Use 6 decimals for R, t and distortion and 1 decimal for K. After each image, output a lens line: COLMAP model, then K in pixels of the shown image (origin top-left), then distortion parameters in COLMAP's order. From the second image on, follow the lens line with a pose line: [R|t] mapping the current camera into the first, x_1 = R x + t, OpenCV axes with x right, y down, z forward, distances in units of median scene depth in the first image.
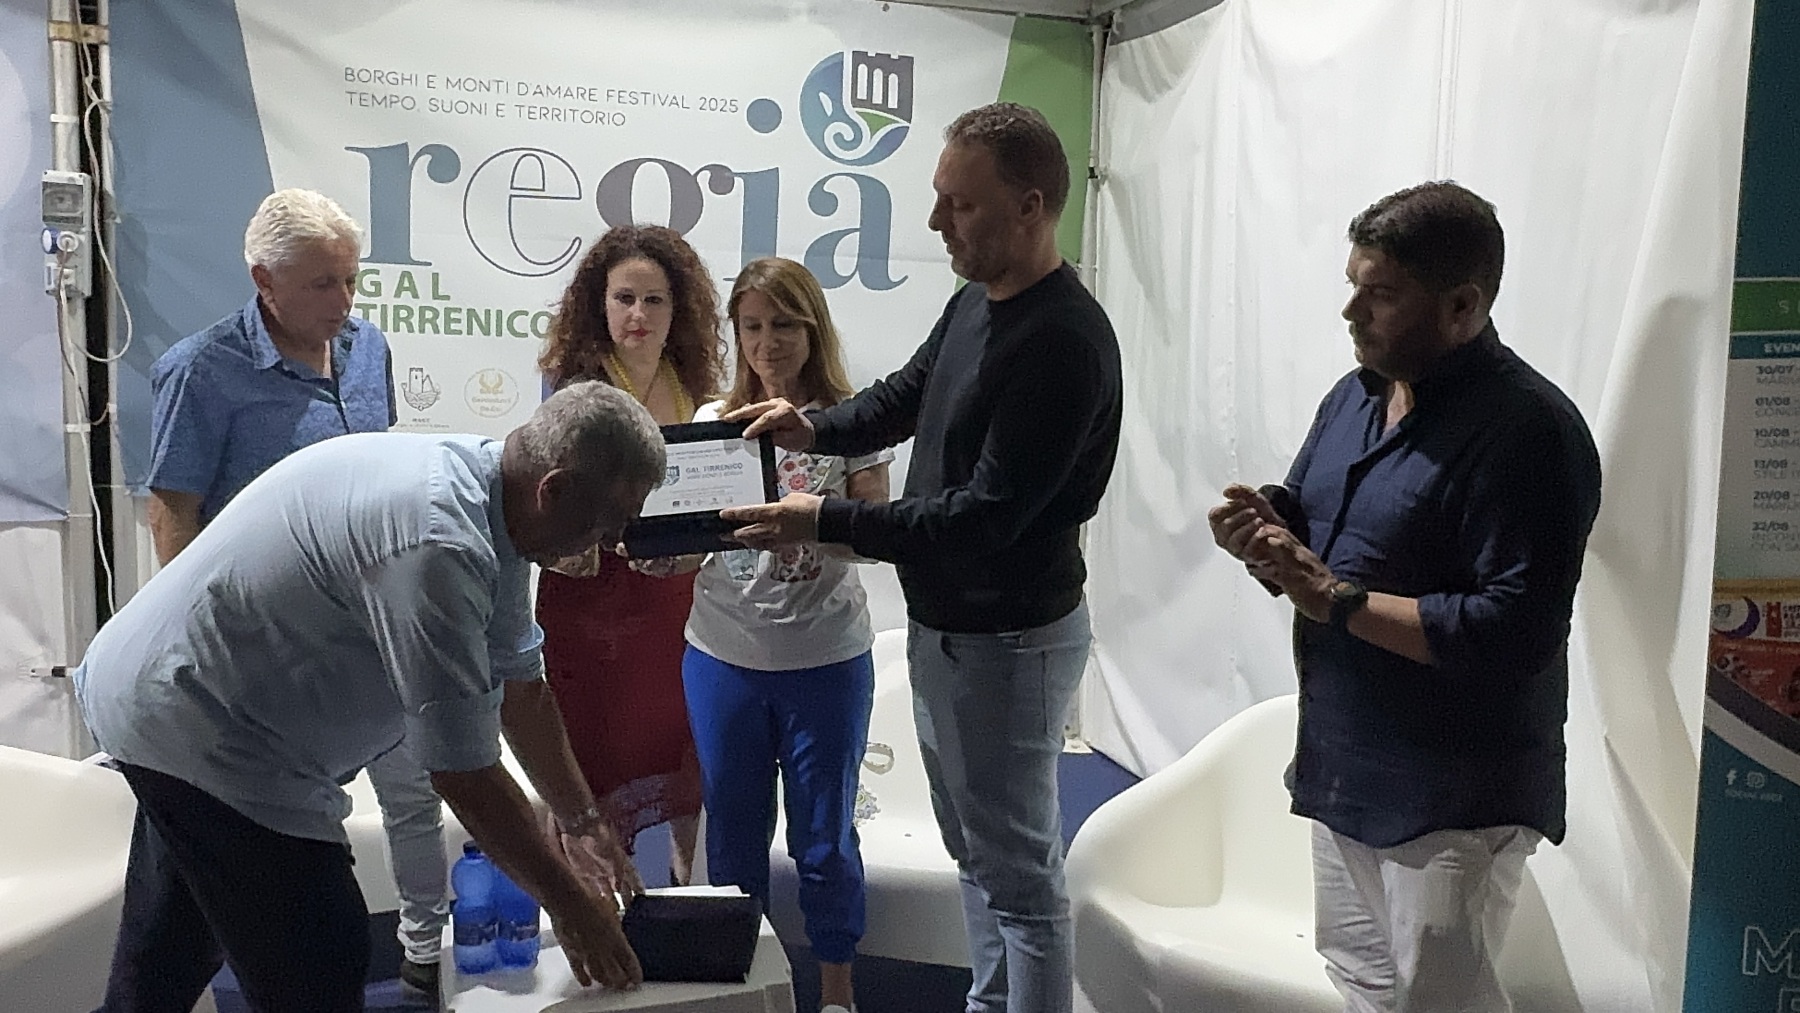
lens RADIAL K [[1490.6, 0, 898.5], [0, 1490.6, 520.8], [0, 0, 1]] dist [-0.043241, 0.054775]
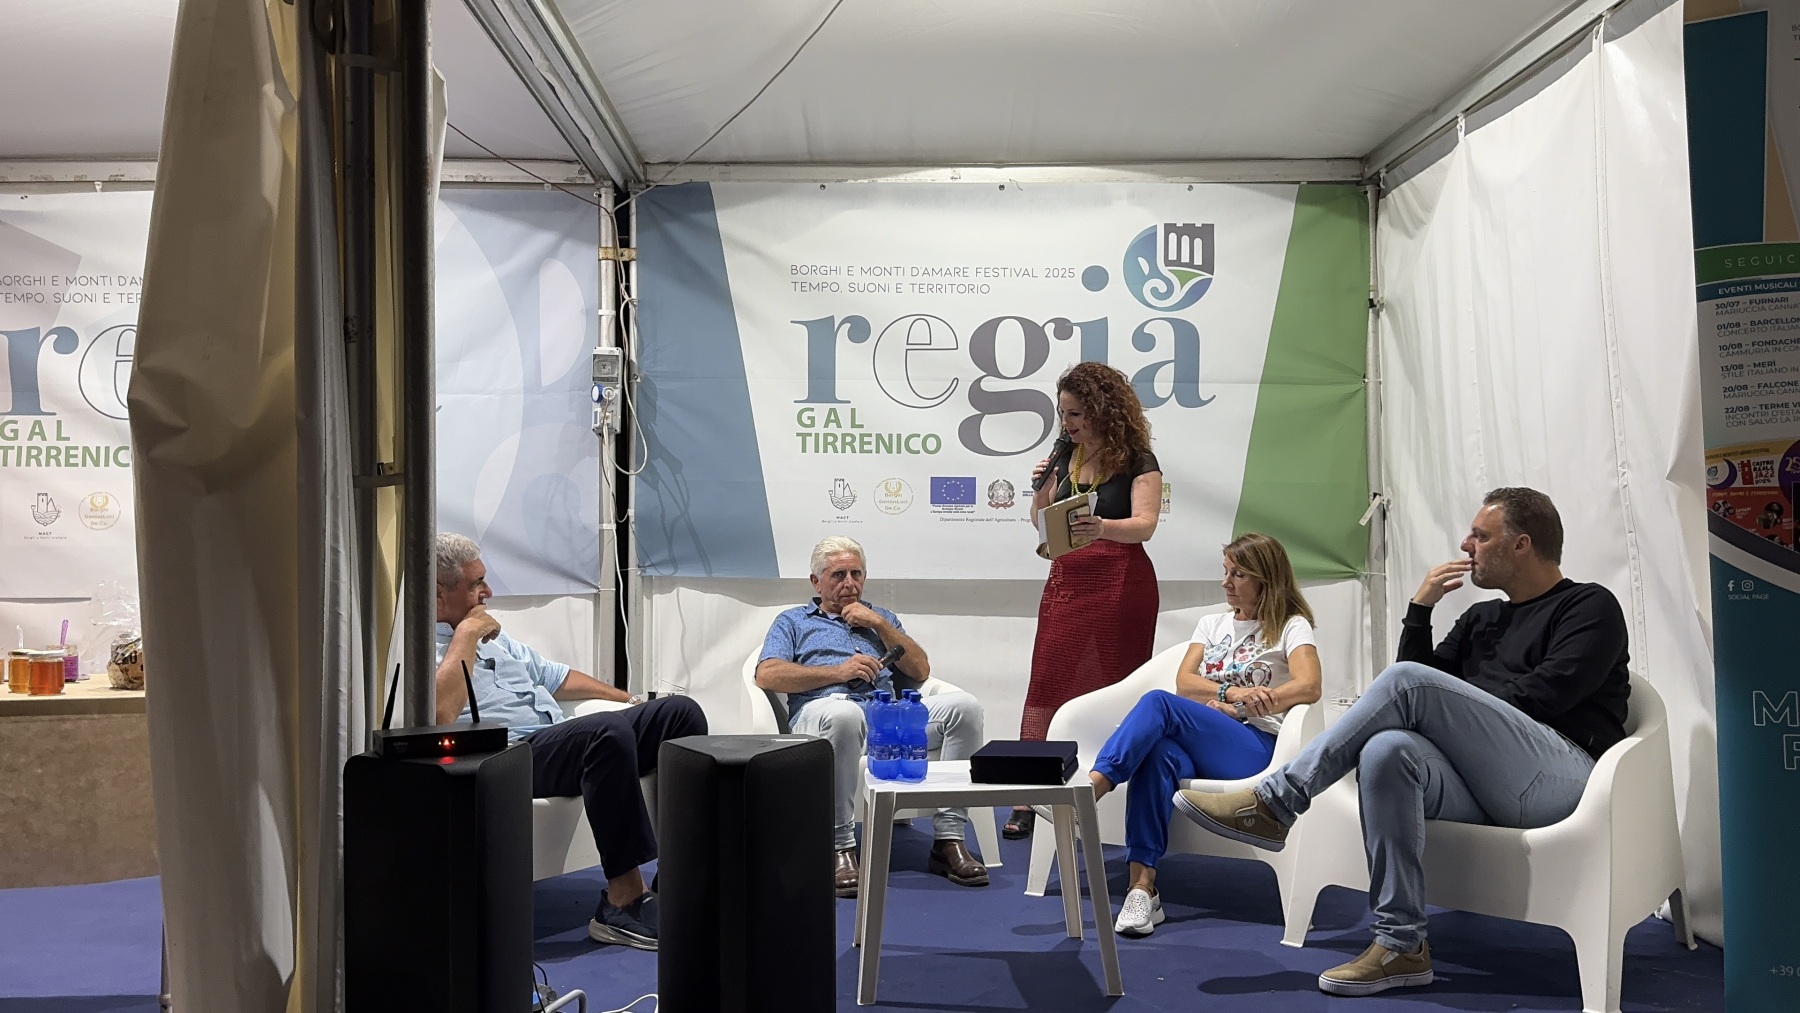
lens RADIAL K [[1482.7, 0, 903.6], [0, 1482.7, 514.4], [0, 0, 1]] dist [0.167847, -0.287694]
pose [[0.966950, -0.043503, -0.251227, 0.069365], [0.002606, 0.986971, -0.160876, 0.147002], [0.254953, 0.154905, 0.954465, -0.269015]]
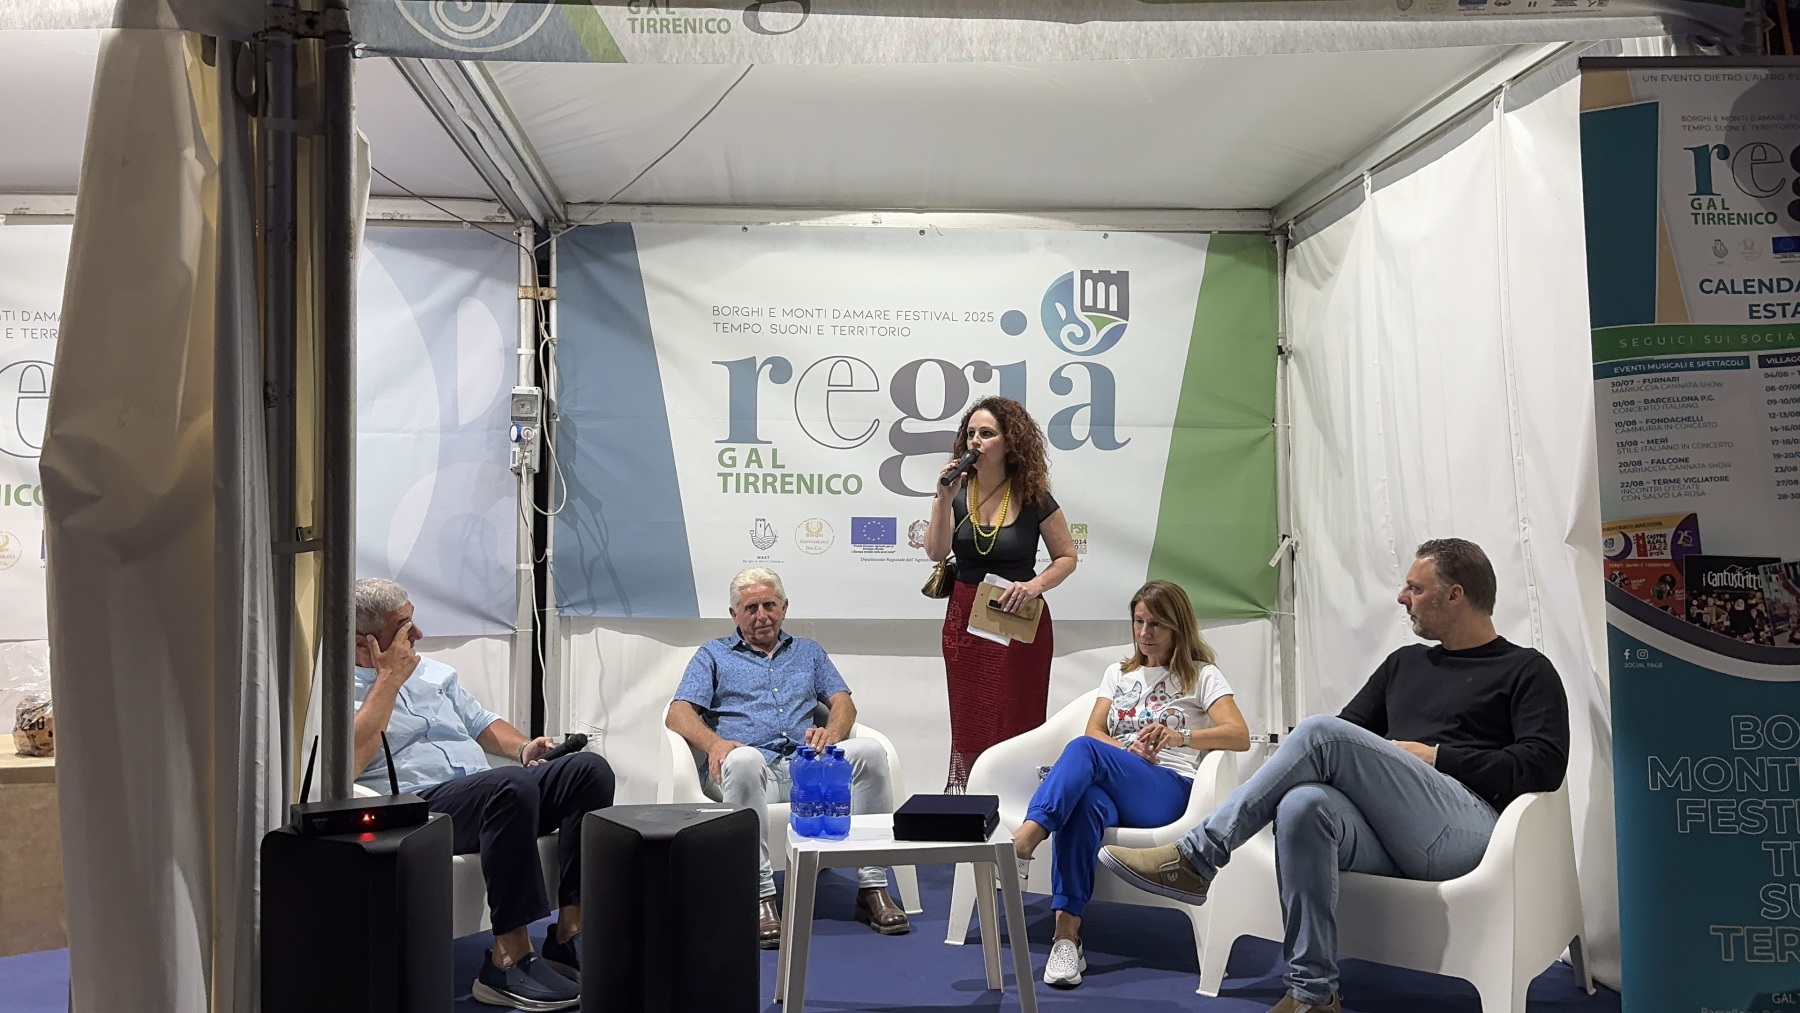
lens RADIAL K [[1478.5, 0, 894.6], [0, 1478.5, 508.2], [0, 0, 1]] dist [0.169667, -0.295799]
pose [[0.978618, -0.043714, -0.200989, 0.066803], [0.008144, 0.984623, -0.174501, 0.124805], [0.205527, 0.169133, 0.963926, -0.279162]]
